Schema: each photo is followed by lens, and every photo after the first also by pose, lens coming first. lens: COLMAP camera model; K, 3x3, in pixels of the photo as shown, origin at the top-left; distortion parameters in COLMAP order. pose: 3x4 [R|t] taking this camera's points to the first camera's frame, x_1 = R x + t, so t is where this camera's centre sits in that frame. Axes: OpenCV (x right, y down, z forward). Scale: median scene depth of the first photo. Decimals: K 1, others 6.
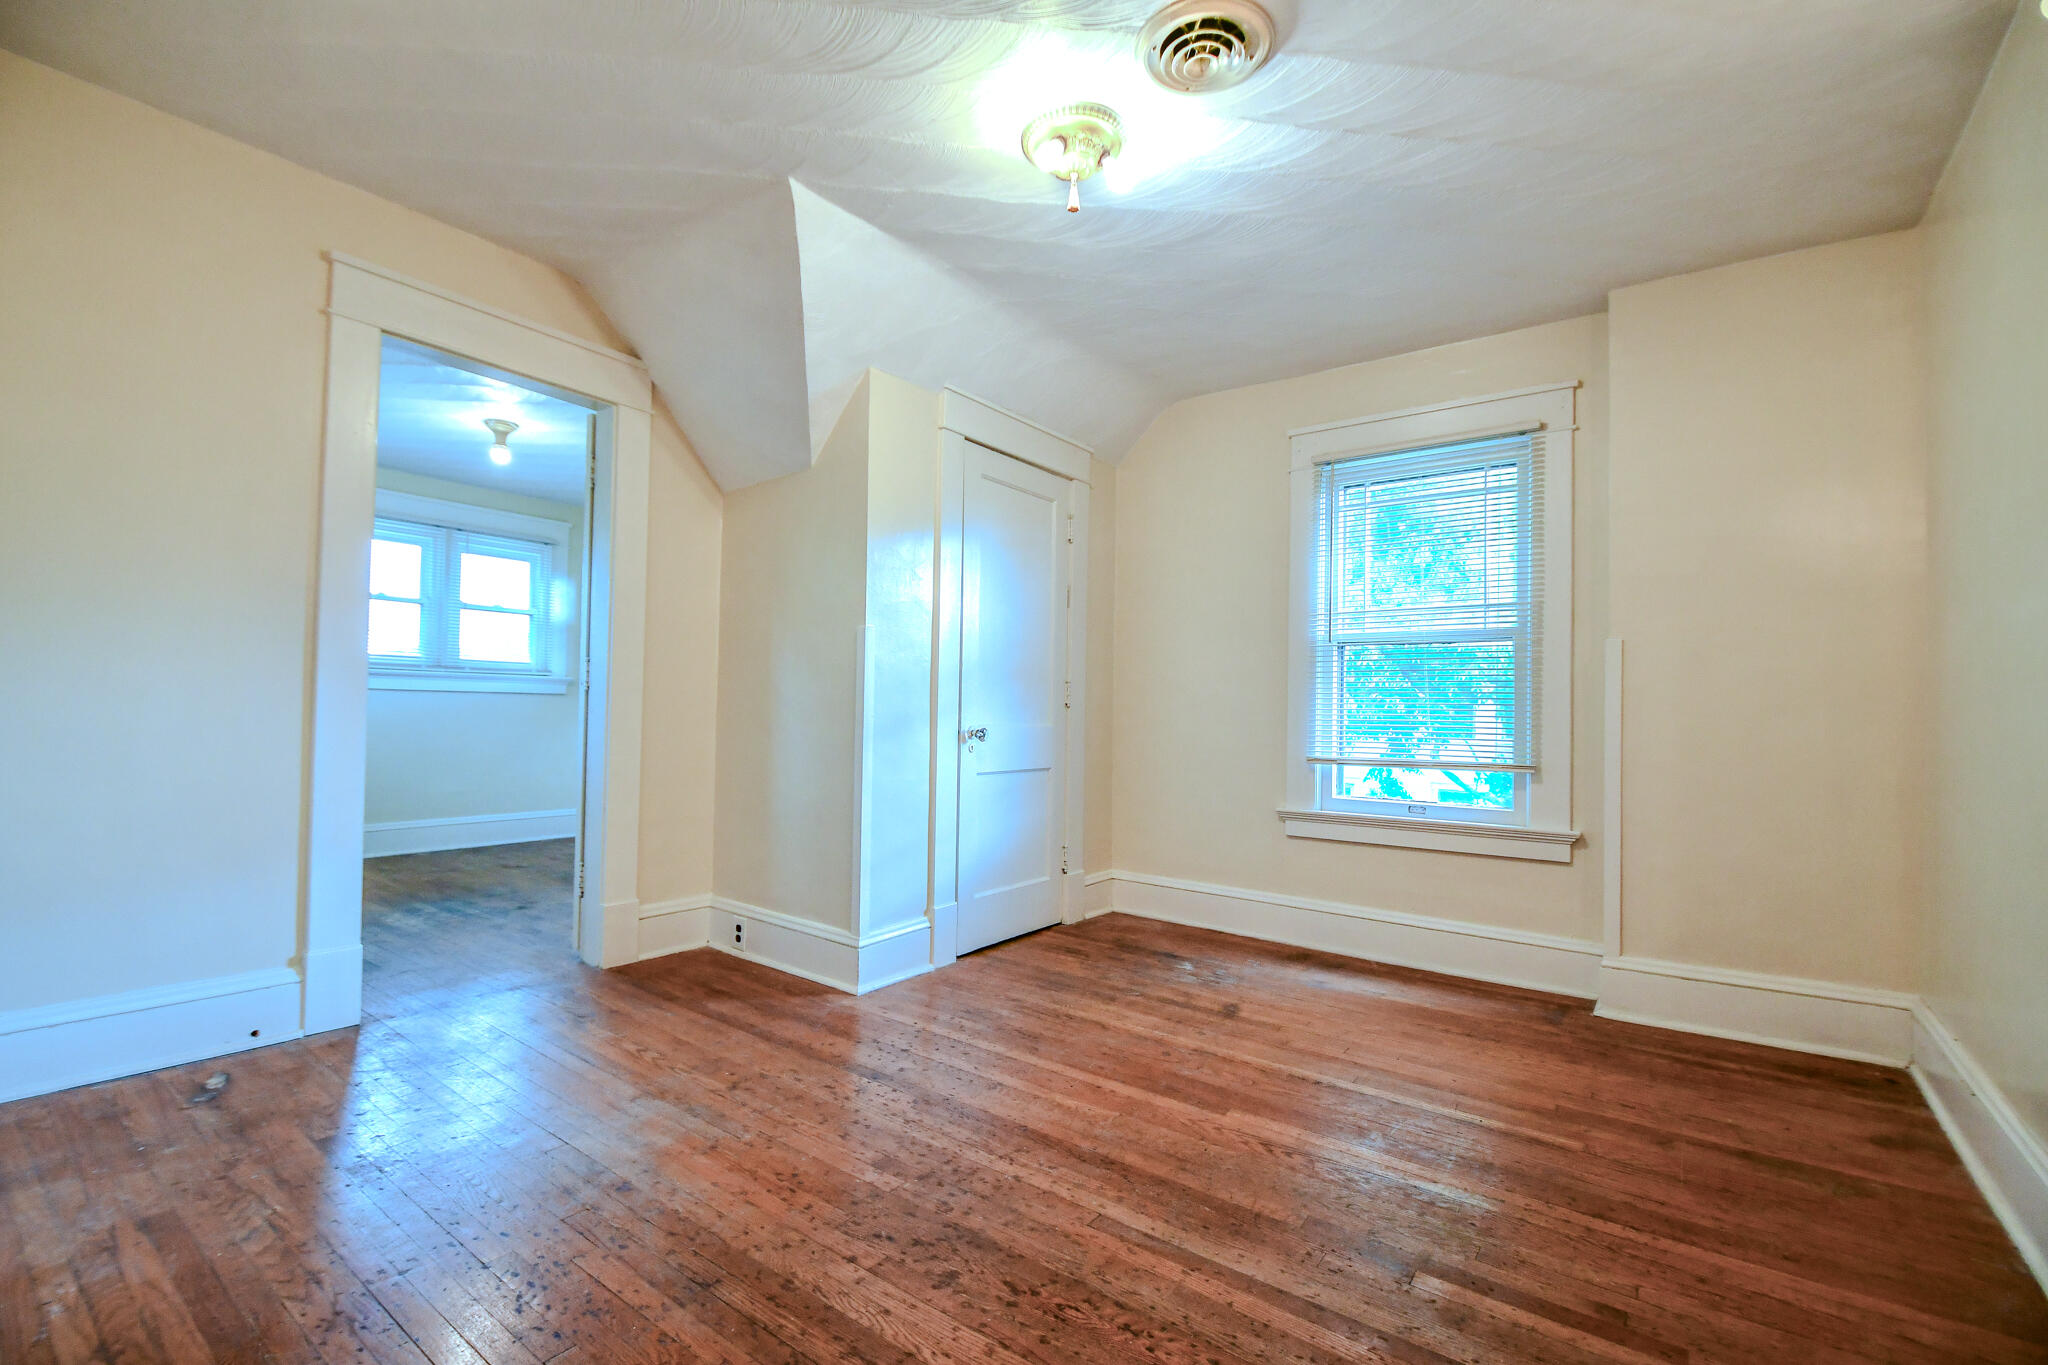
lens RADIAL K [[882.9, 0, 997.9], [0, 882.9, 695.1], [0, 0, 1]] dist [0.022652, -0.027282]
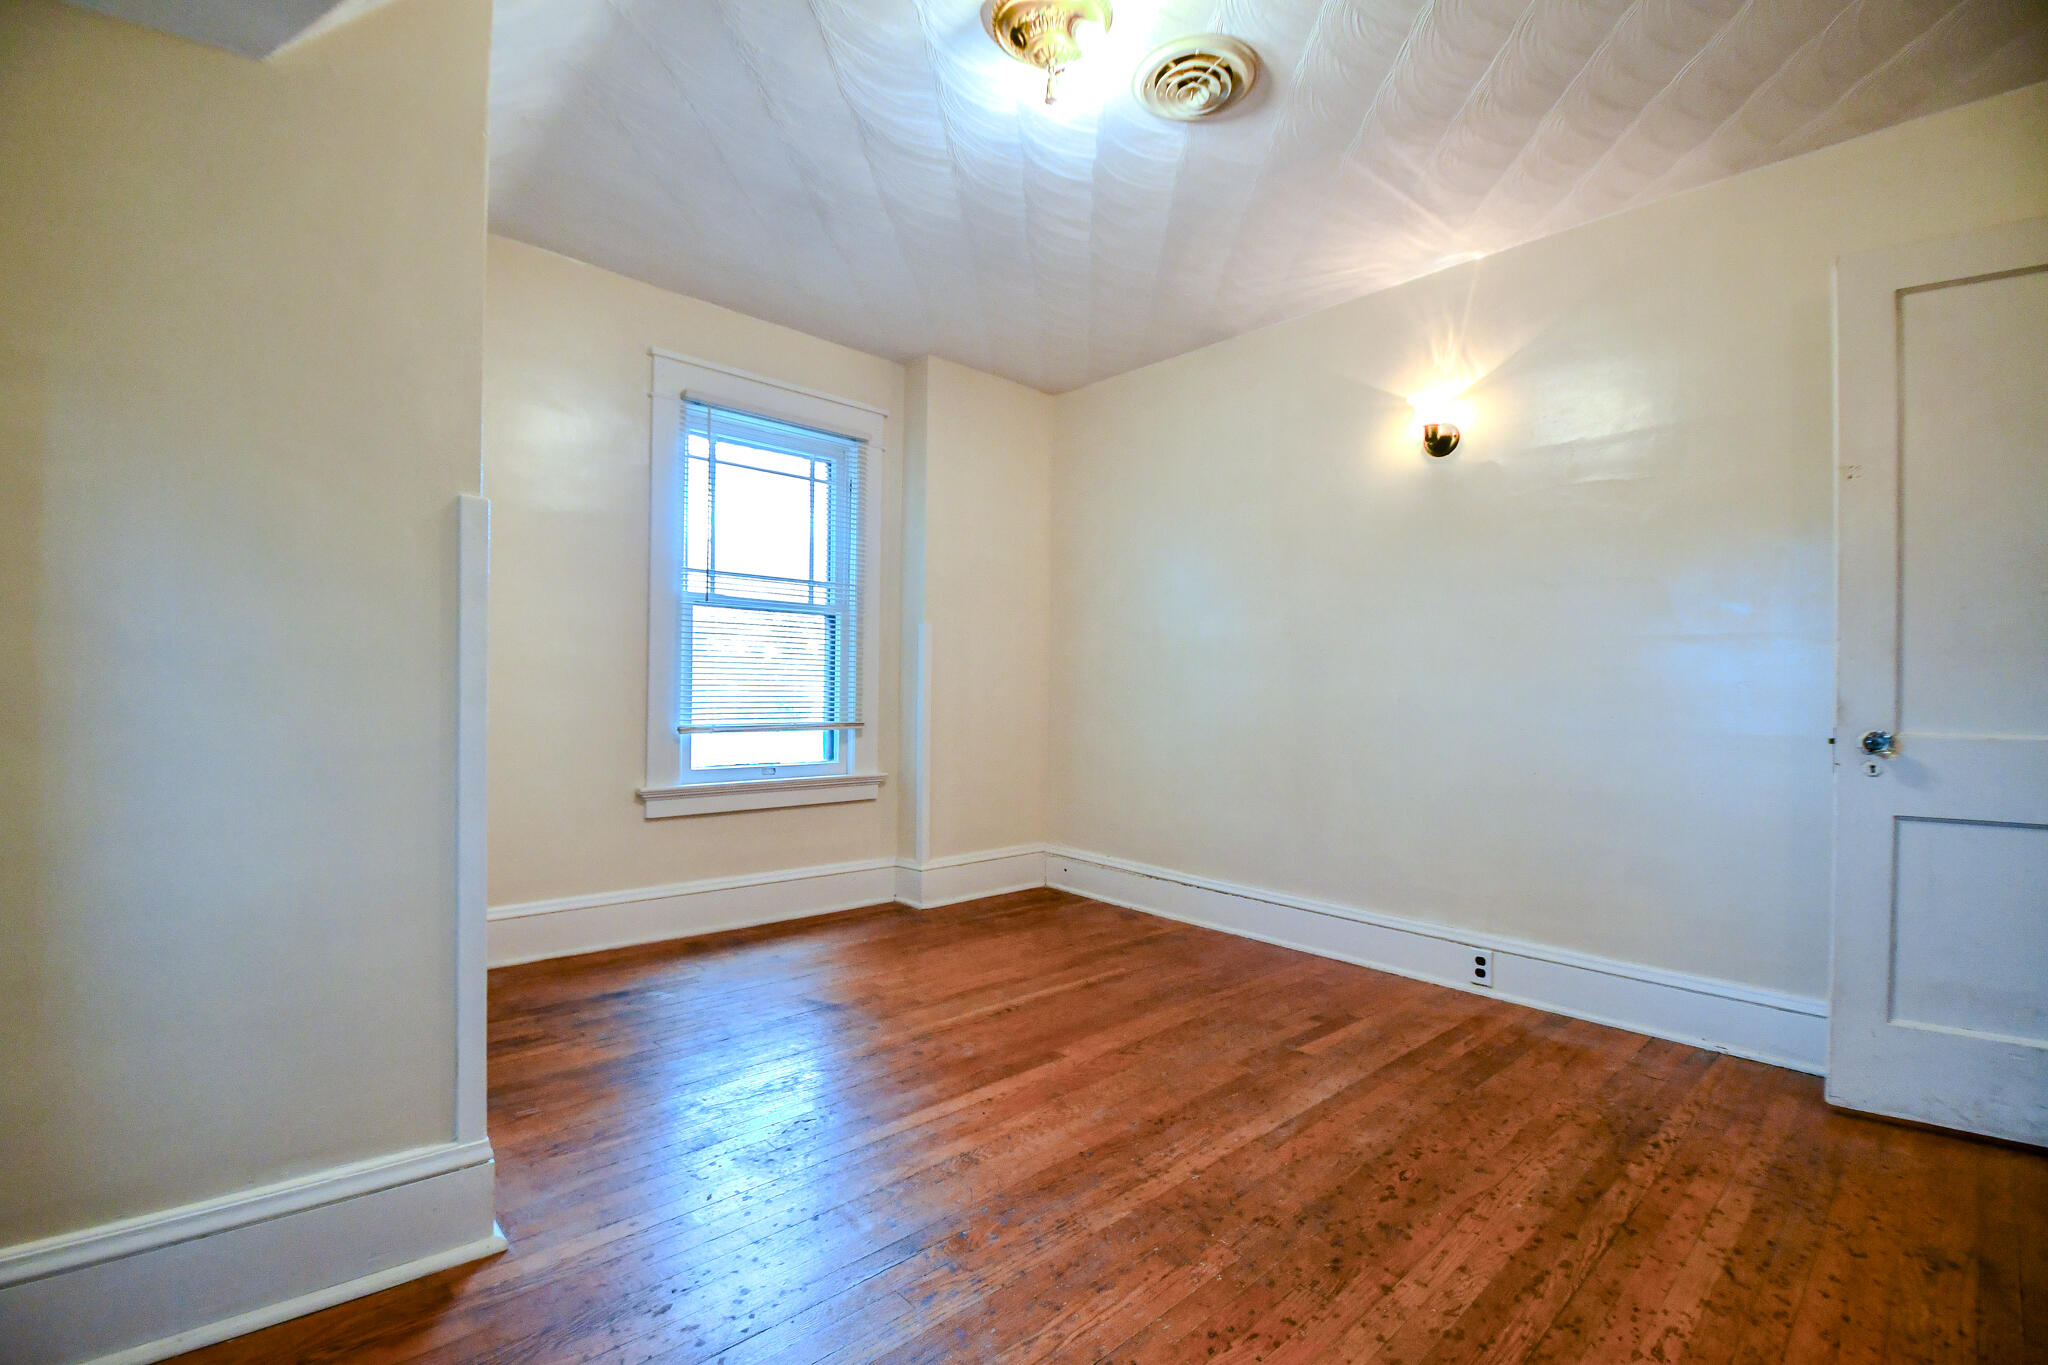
lens RADIAL K [[882.9, 0, 997.9], [0, 882.9, 695.1], [0, 0, 1]] dist [0.022652, -0.027282]
pose [[0.195113, -0.017418, 0.980626, -0.690160], [-0.028656, 0.999314, 0.023451, 0.011596], [-0.980362, -0.032677, 0.194480, 0.758951]]
